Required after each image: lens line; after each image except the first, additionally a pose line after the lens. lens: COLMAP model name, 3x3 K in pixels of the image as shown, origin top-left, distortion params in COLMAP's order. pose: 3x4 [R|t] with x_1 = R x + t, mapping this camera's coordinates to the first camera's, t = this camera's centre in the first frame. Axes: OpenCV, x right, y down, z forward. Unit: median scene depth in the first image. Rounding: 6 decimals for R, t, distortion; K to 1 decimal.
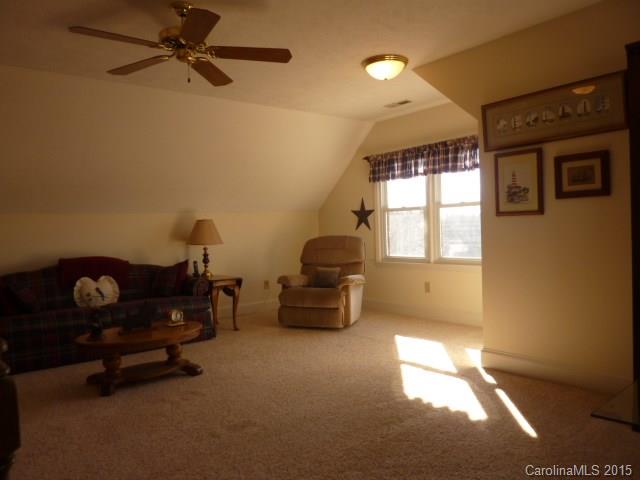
lens RADIAL K [[469.5, 0, 320.0], [0, 469.5, 240.0], [0, 0, 1]] dist [-0.021895, -0.002084]
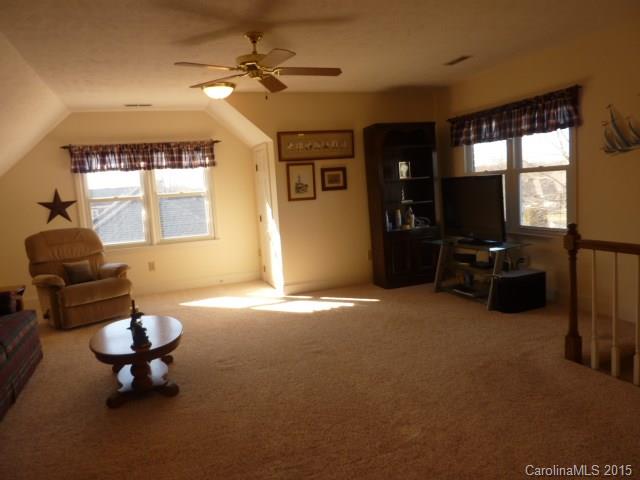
lens RADIAL K [[469.5, 0, 320.0], [0, 469.5, 240.0], [0, 0, 1]] dist [-0.021895, -0.002084]
pose [[0.331445, -0.095030, 0.938677, -1.051504], [0.075706, 0.994385, 0.073938, -0.027088], [-0.940432, 0.046557, 0.336778, 0.319802]]
